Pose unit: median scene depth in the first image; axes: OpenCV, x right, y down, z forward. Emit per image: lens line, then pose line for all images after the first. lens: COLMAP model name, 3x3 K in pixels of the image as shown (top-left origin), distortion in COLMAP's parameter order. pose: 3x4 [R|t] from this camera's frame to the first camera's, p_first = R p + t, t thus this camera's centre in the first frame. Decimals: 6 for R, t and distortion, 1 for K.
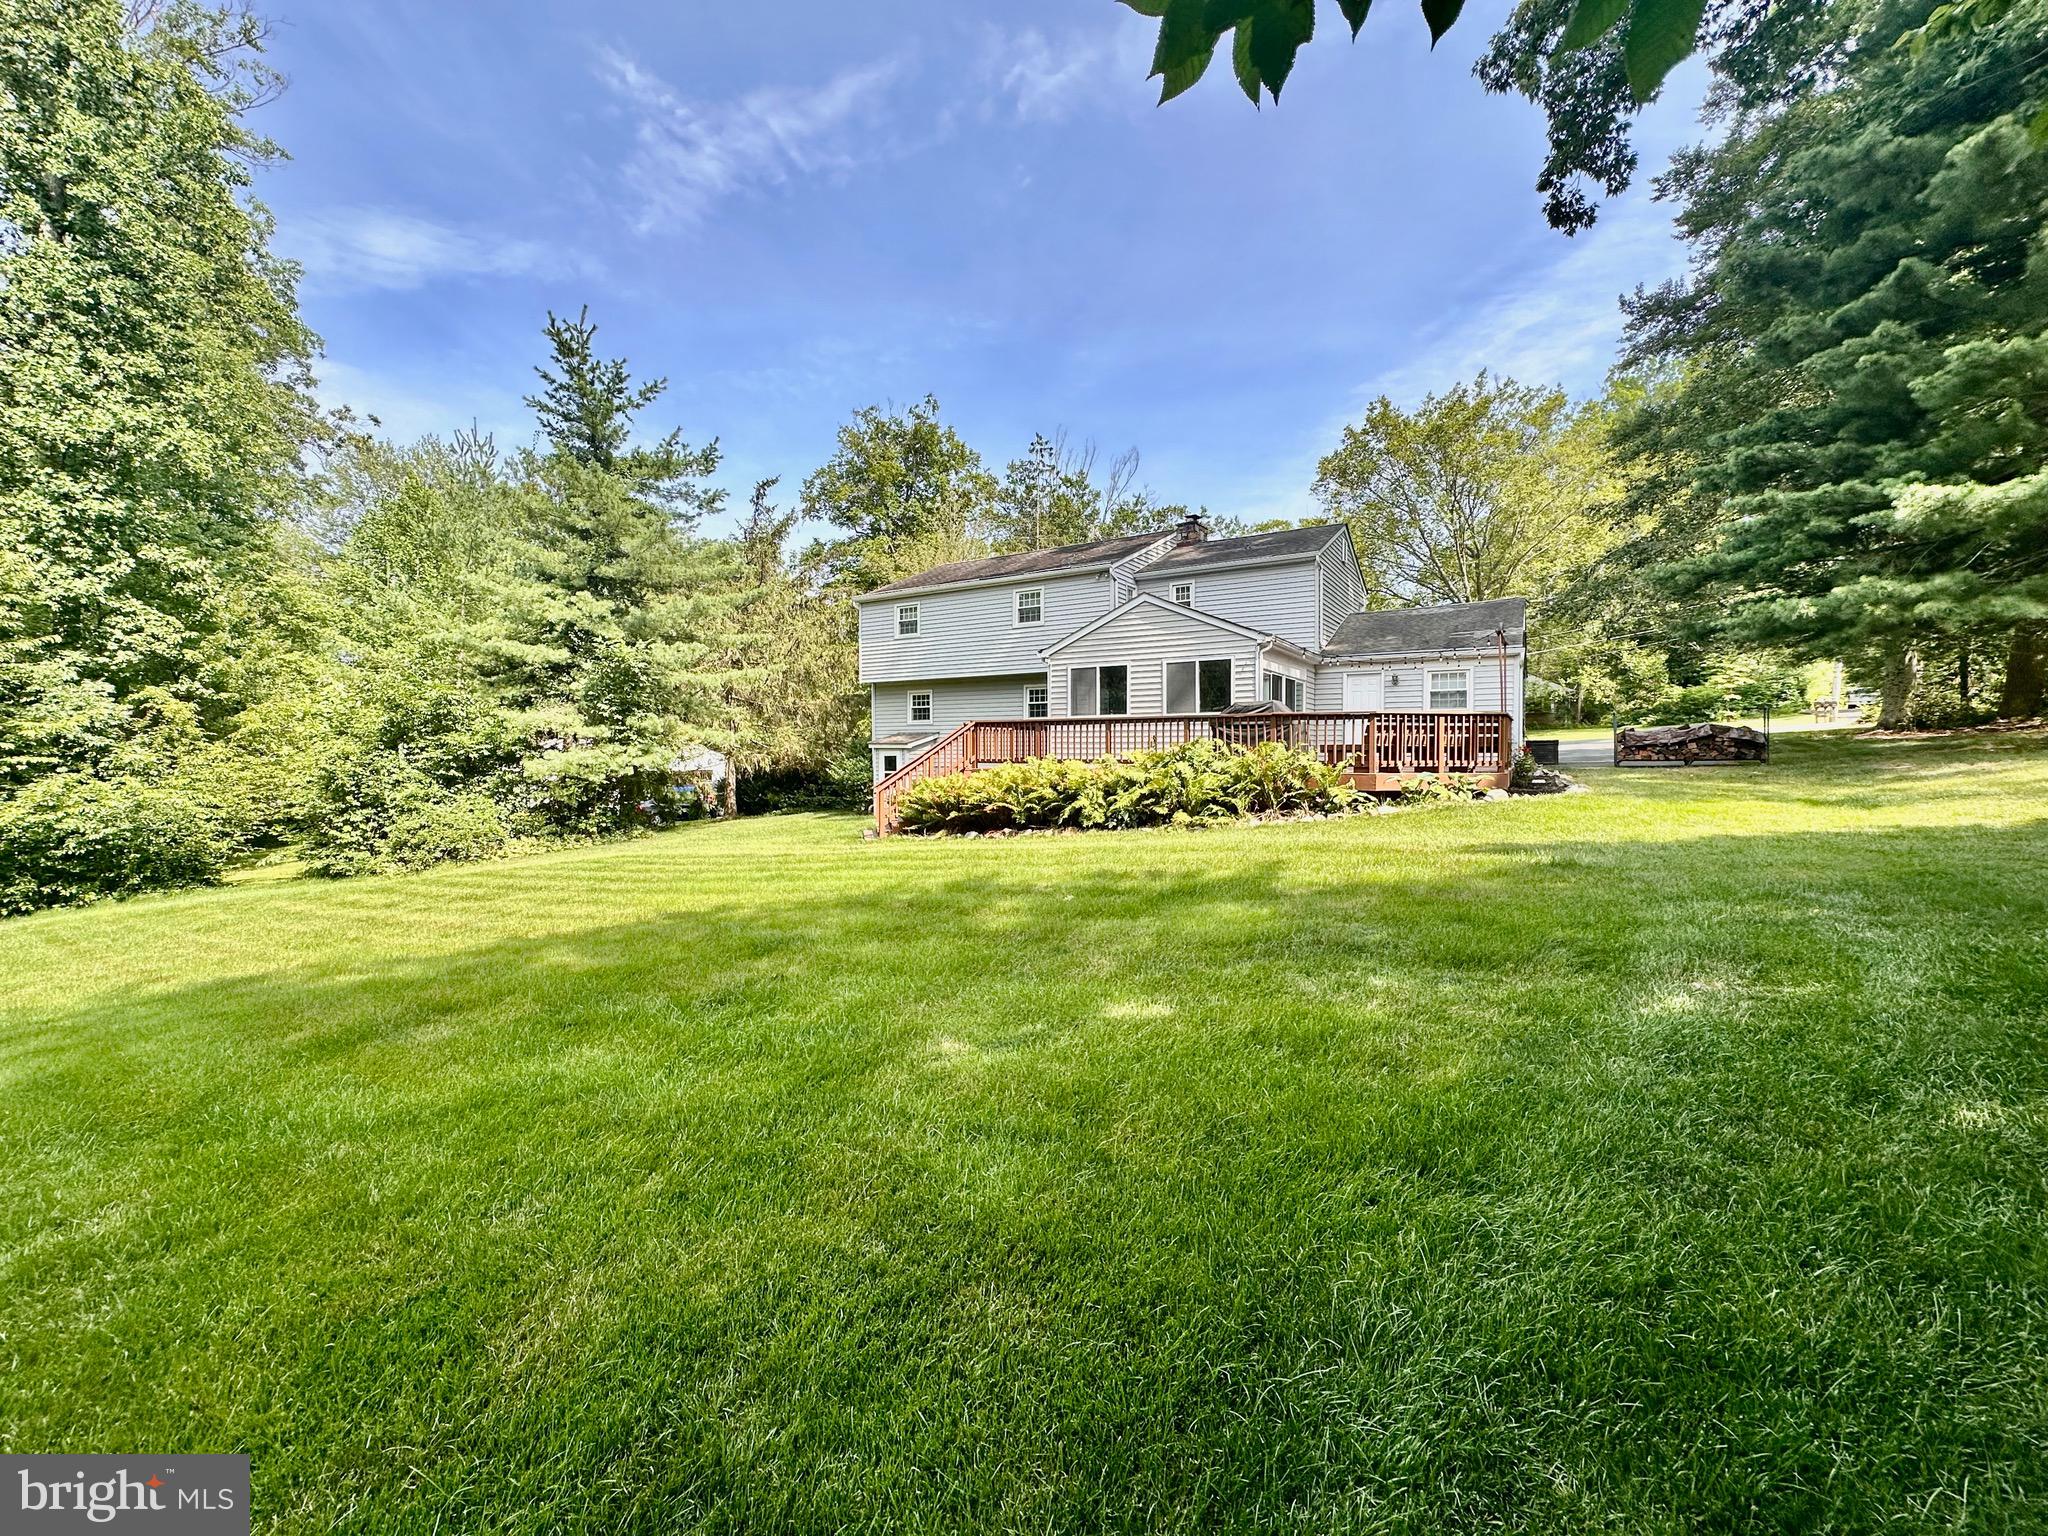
lens RADIAL K [[816.8, 0, 1024.0], [0, 816.8, 768.0], [0, 0, 1]] dist [-0.003900, 0.000443]
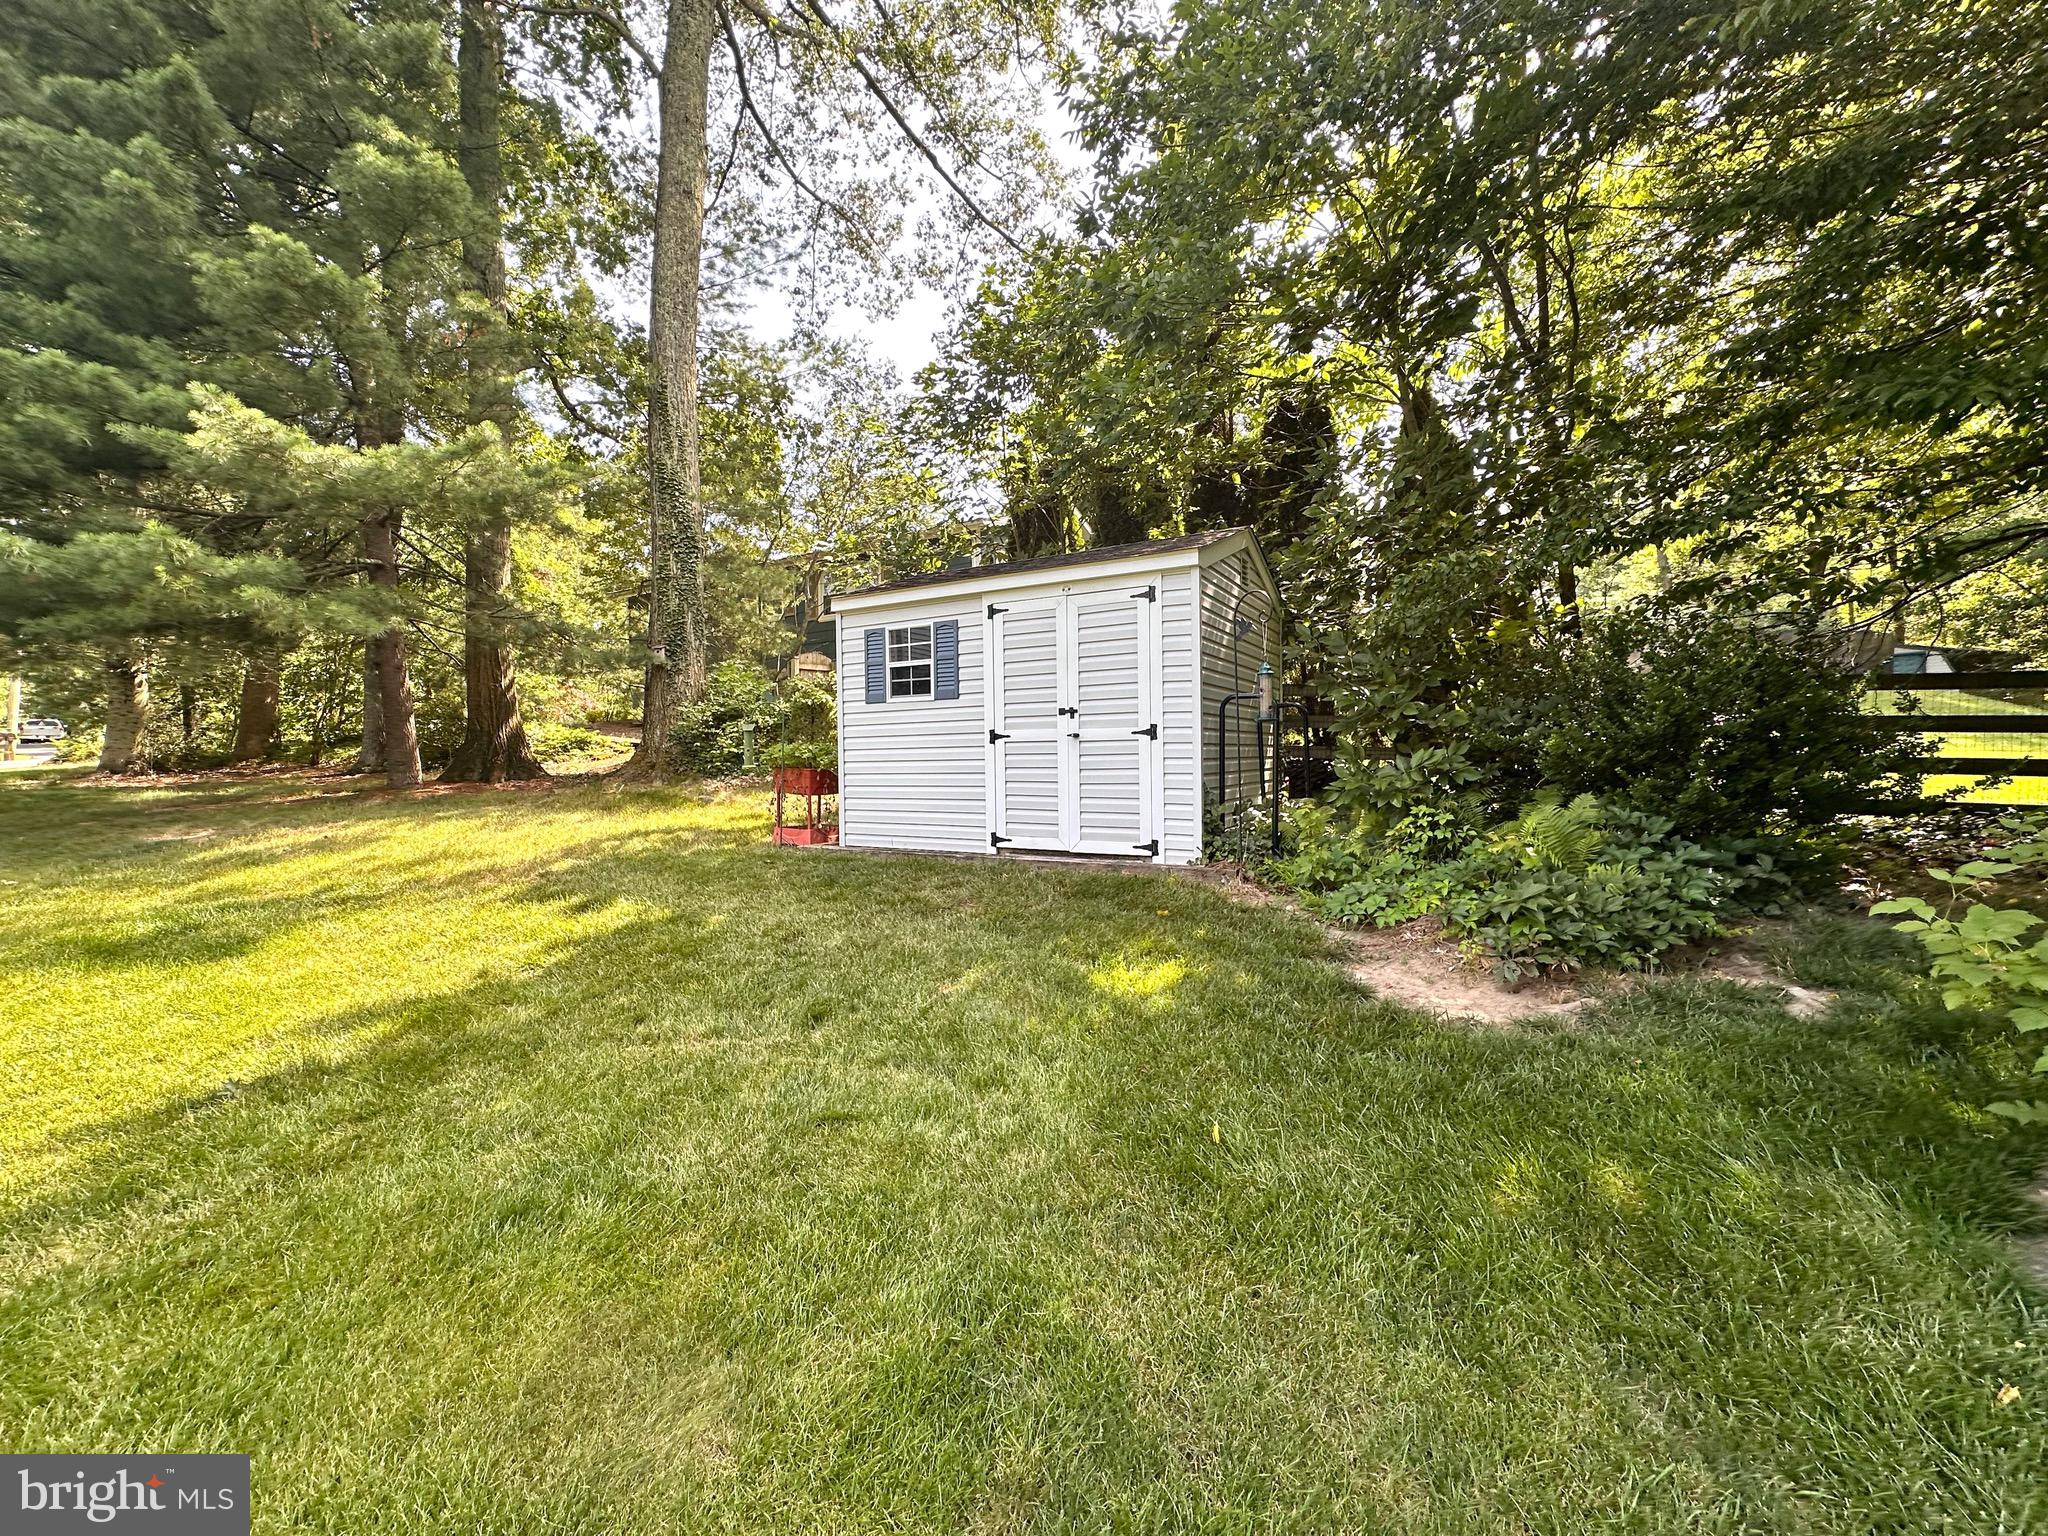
lens RADIAL K [[816.8, 0, 1024.0], [0, 816.8, 768.0], [0, 0, 1]] dist [-0.003900, 0.000443]
pose [[-0.114980, 0.005912, 0.993350, 0.209635], [0.041151, 0.999152, -0.001184, -0.017236], [-0.992515, 0.040741, -0.115126, 0.248502]]
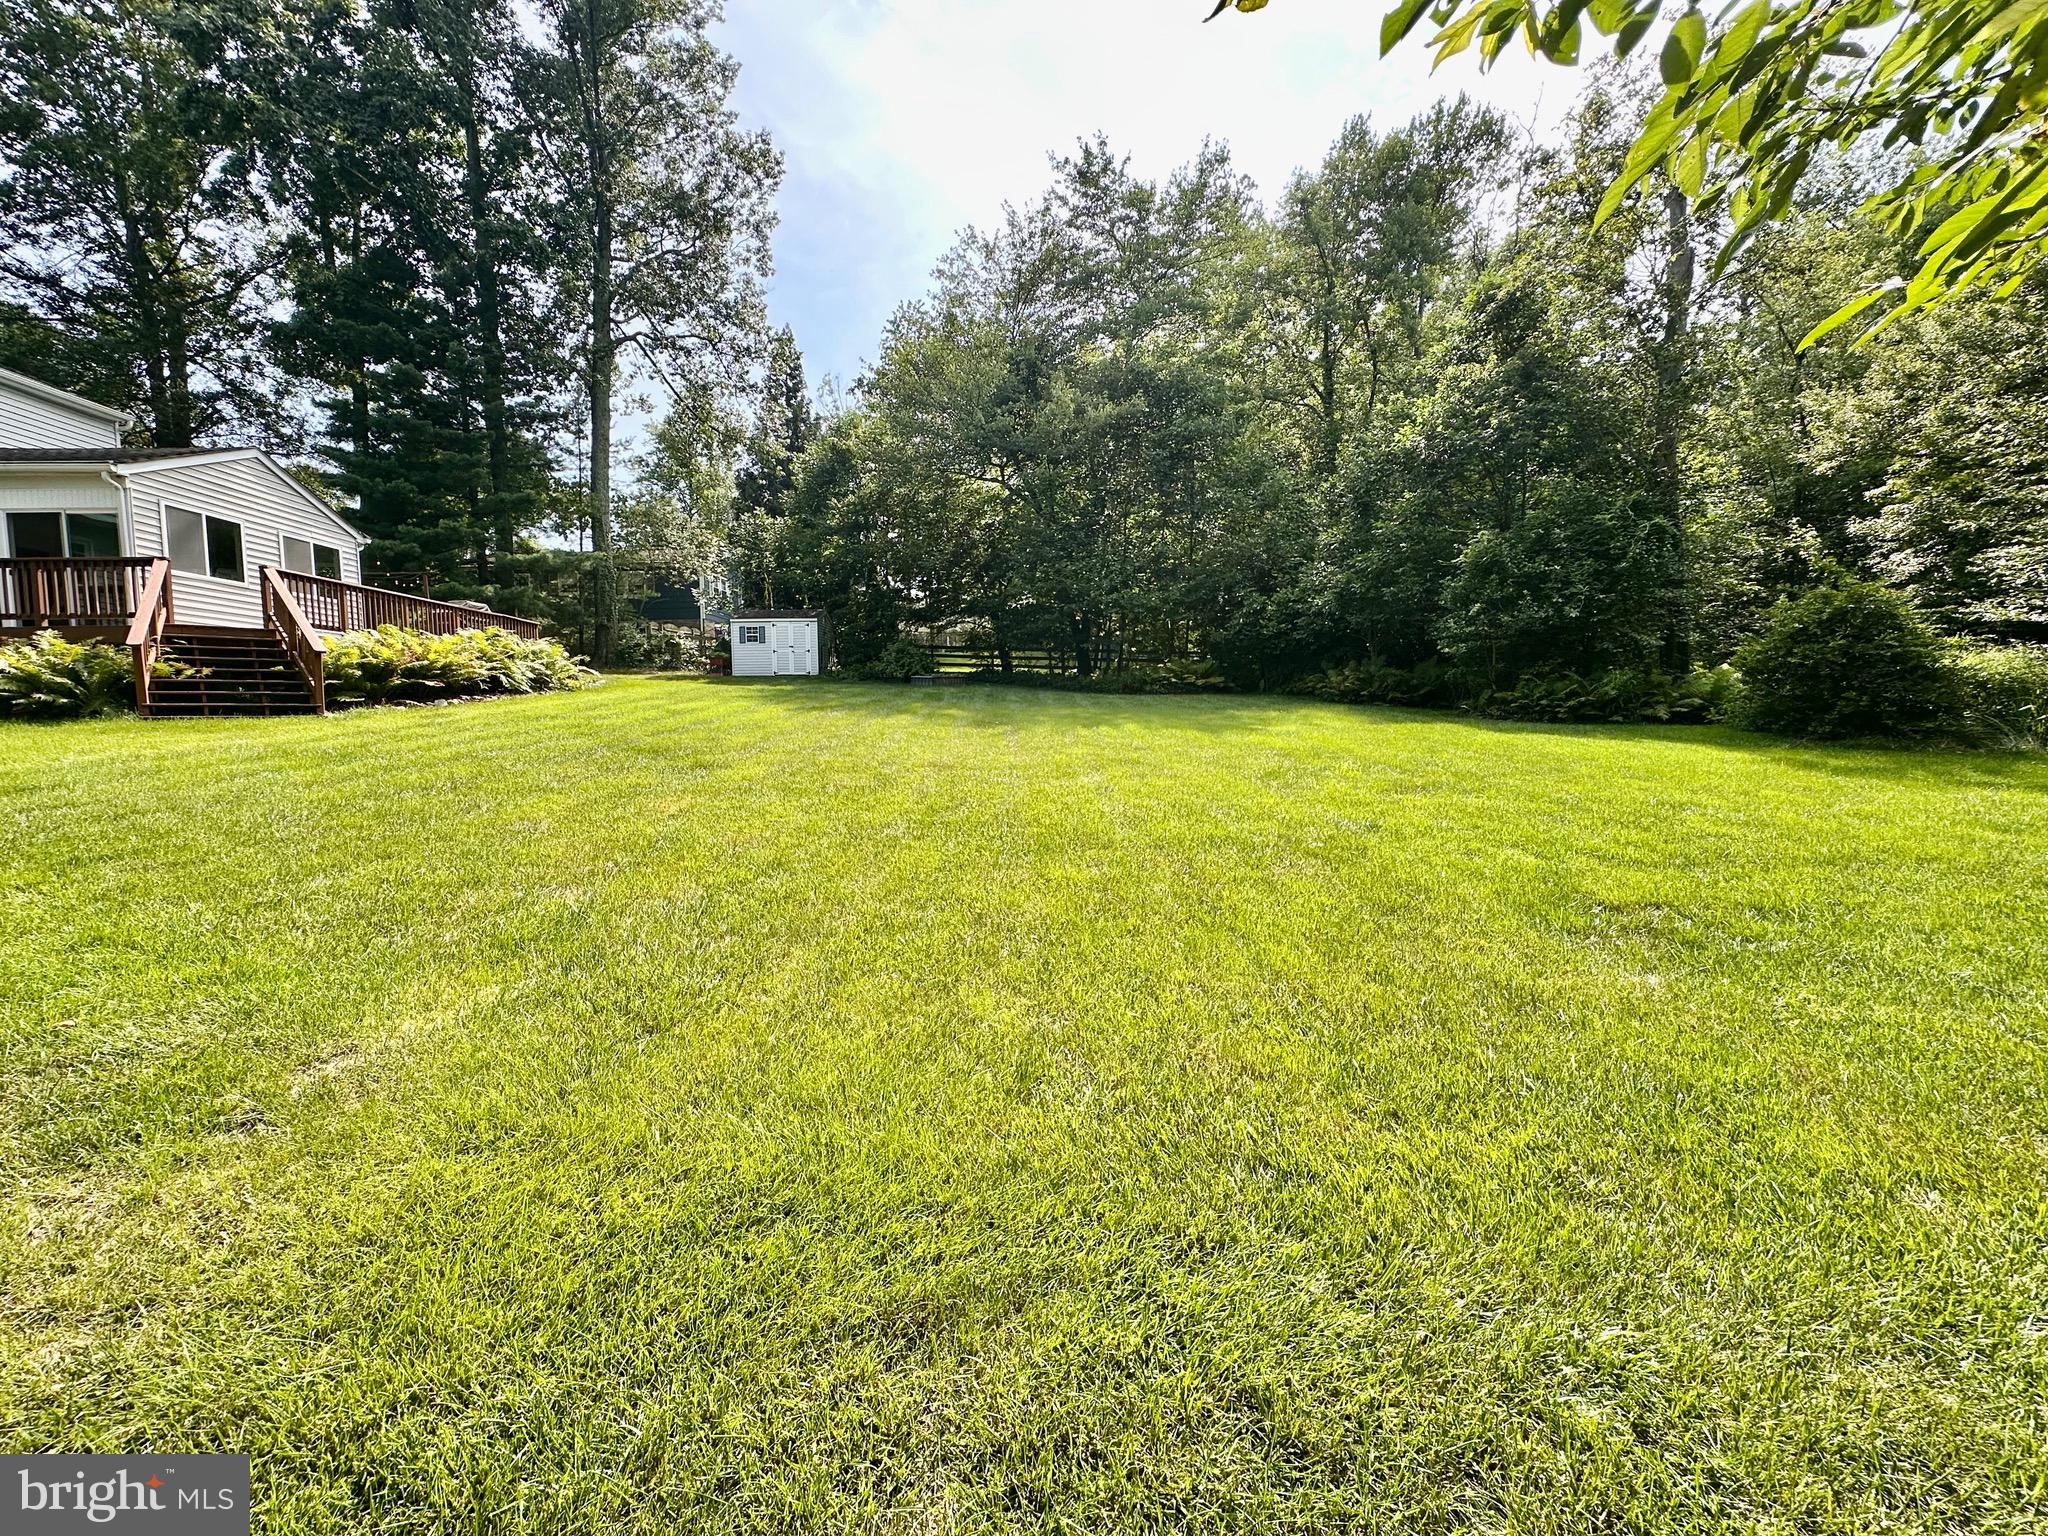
lens RADIAL K [[816.8, 0, 1024.0], [0, 816.8, 768.0], [0, 0, 1]] dist [-0.003900, 0.000443]
pose [[-0.575528, -0.037775, 0.816909, -0.834878], [0.039695, 0.996465, 0.074044, 0.077228], [-0.816818, 0.075041, -0.571993, 0.670737]]
